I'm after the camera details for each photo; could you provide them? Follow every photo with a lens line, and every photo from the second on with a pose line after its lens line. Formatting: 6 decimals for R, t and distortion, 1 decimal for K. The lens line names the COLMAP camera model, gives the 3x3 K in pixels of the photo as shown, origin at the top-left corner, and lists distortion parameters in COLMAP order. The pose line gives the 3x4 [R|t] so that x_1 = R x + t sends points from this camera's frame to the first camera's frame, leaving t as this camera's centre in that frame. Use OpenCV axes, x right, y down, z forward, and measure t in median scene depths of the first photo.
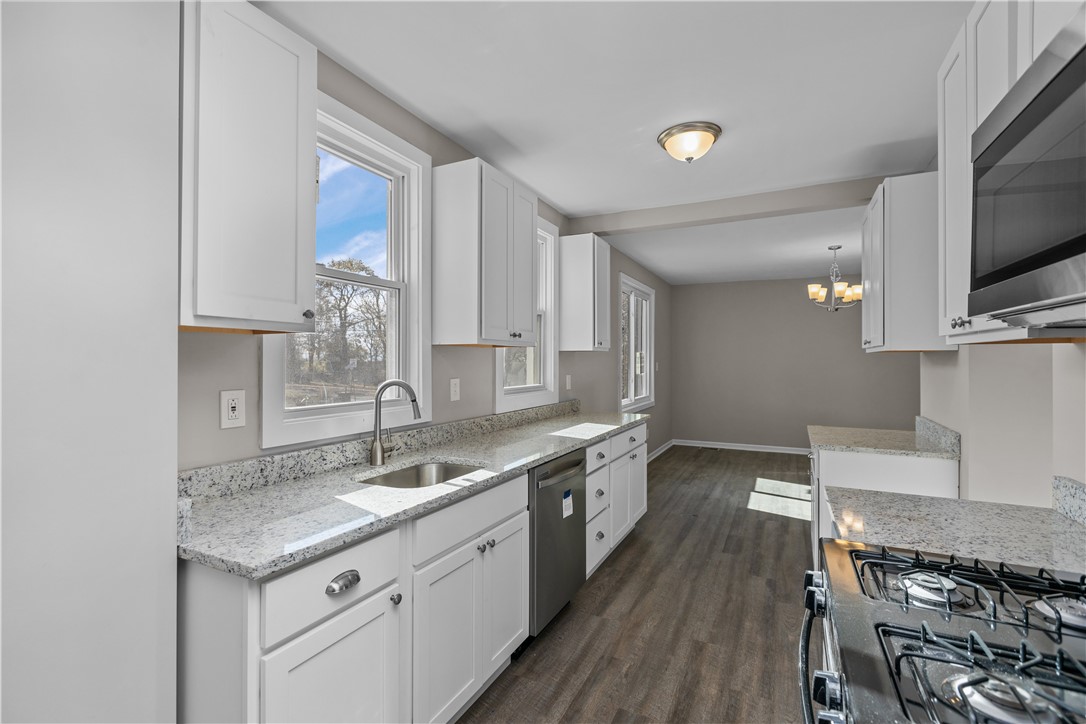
lens RADIAL K [[479.1, 0, 541.5], [0, 479.1, 359.2], [0, 0, 1]] dist [-0.003125, -0.000122]
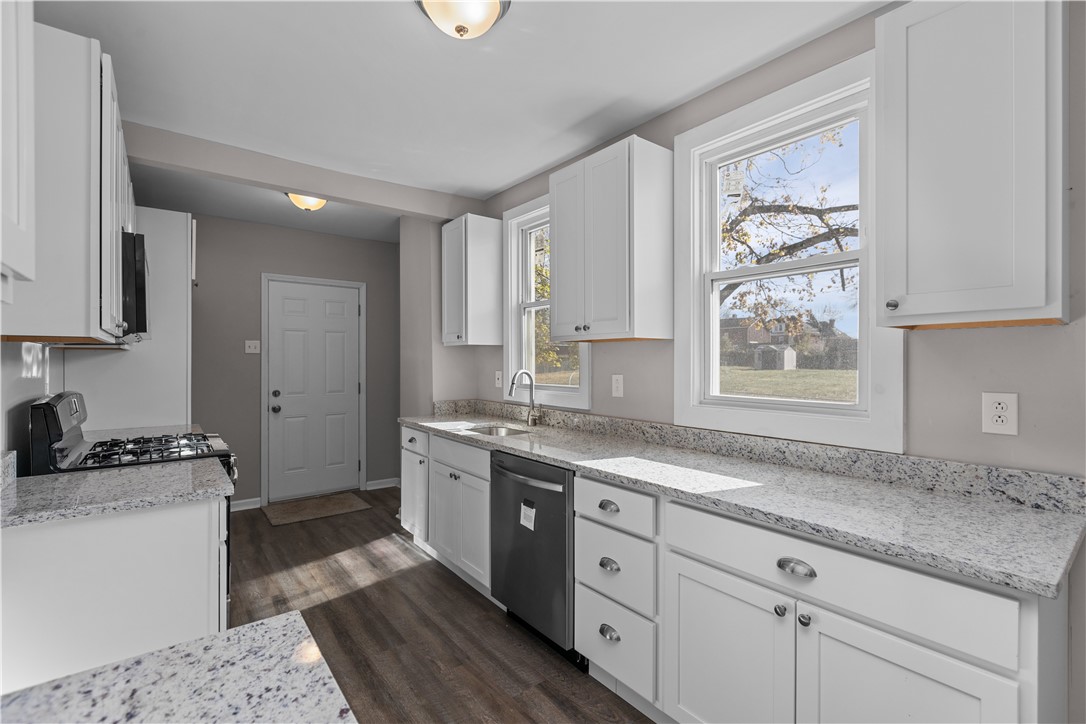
lens RADIAL K [[479.1, 0, 549.0], [0, 479.1, 360.5], [0, 0, 1]] dist [-0.003125, -0.000122]
pose [[-0.411815, -0.005160, -0.911253, 0.891824], [-0.000514, 0.999985, -0.005430, 0.018759], [0.911267, -0.001768, -0.411811, 1.454730]]
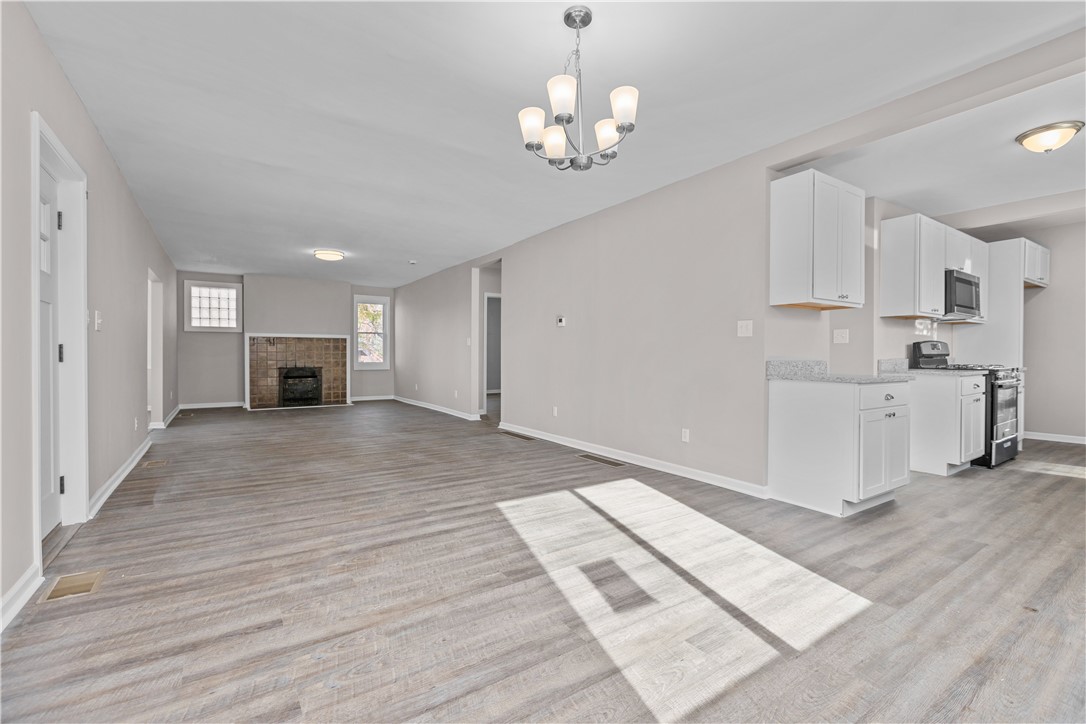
lens RADIAL K [[479.1, 0, 550.2], [0, 479.1, 354.7], [0, 0, 1]] dist [-0.003125, -0.000122]
pose [[-0.877763, -0.007219, 0.479040, 0.922808], [-0.006662, 0.999974, 0.002862, 0.142836], [-0.479048, -0.000679, -0.877788, 2.945979]]
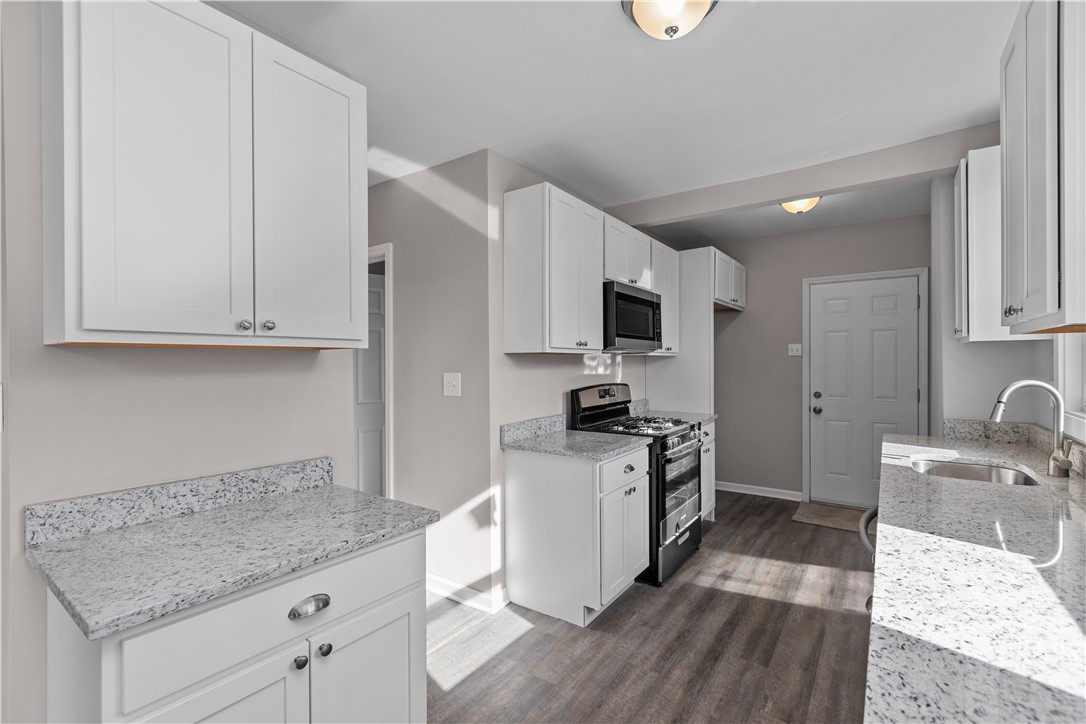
lens RADIAL K [[479.1, 0, 551.1], [0, 479.1, 361.4], [0, 0, 1]] dist [-0.003125, -0.000122]
pose [[-0.991033, -0.000427, 0.133620, 0.412934], [-0.000453, 1.000000, -0.000161, 0.005416], [-0.133620, -0.000220, -0.991033, 1.743319]]
